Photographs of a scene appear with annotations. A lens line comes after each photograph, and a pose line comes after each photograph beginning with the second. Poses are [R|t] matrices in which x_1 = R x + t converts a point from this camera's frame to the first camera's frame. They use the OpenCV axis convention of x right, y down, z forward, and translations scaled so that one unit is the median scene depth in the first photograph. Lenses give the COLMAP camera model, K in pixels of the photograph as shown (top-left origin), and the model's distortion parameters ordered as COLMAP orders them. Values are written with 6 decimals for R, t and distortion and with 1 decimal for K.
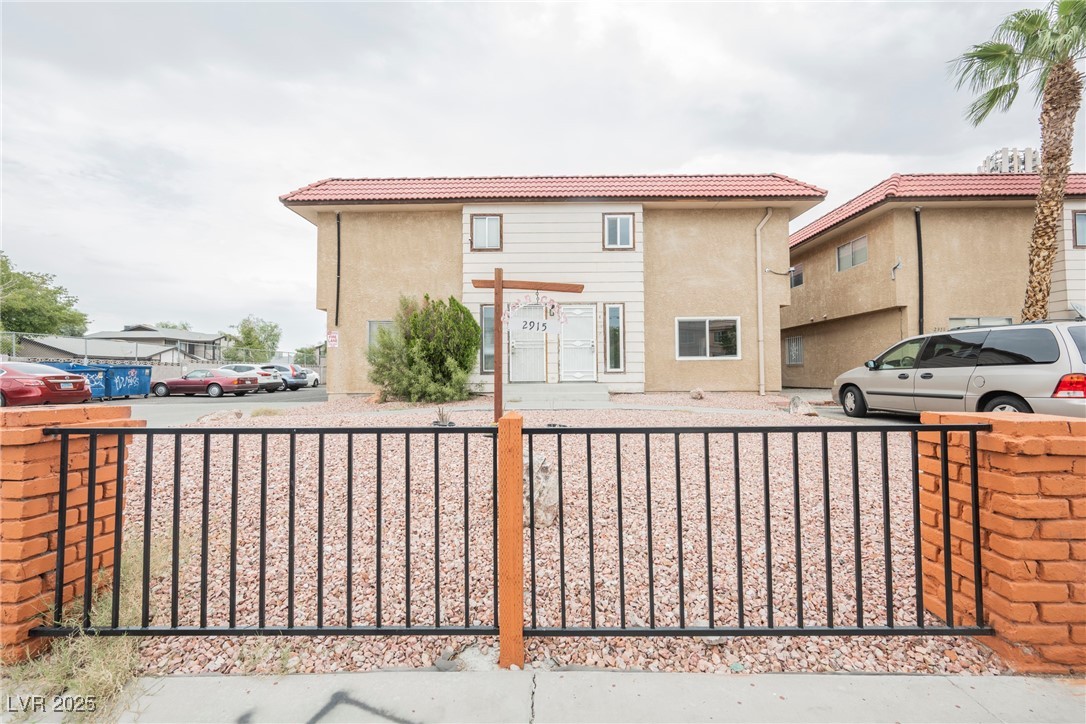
lens RADIAL K [[463.6, 0, 543.0], [0, 463.6, 362.0], [0, 0, 1]] dist [-0.001198, -0.000084]
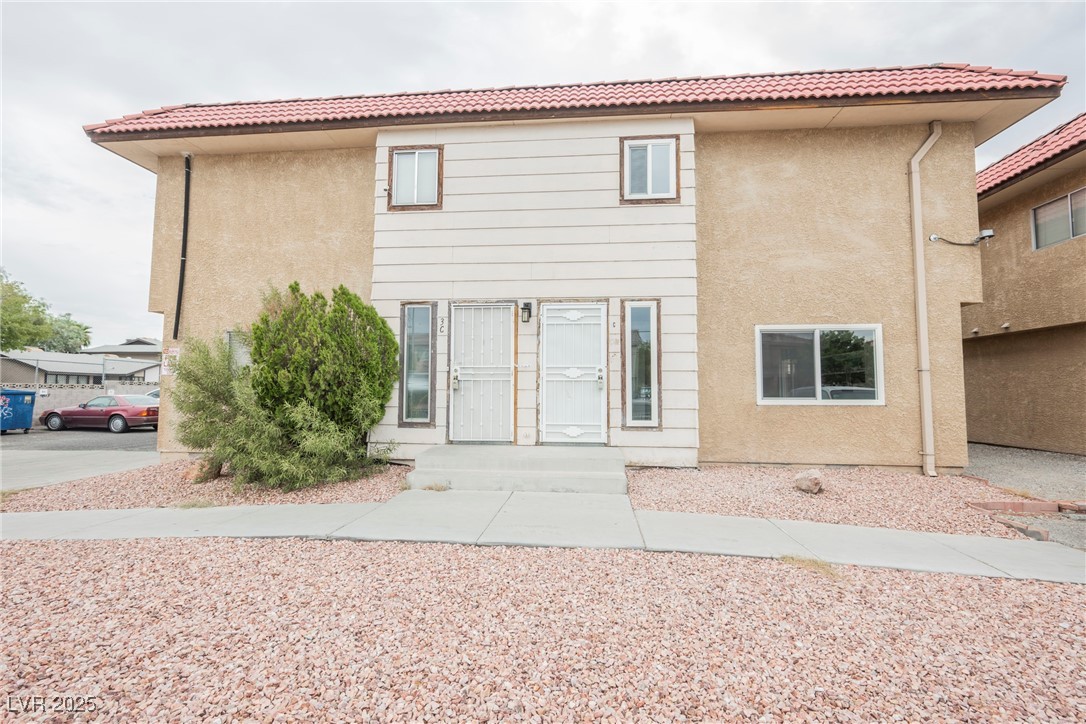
lens RADIAL K [[480.6, 0, 543.0], [0, 480.6, 362.0], [0, 0, 1]] dist [0.001339, -0.000121]
pose [[0.996427, 0.006790, -0.084186, 0.087712], [-0.009602, 0.999408, -0.033048, -0.033875], [0.083912, 0.033738, 0.995902, 0.434301]]
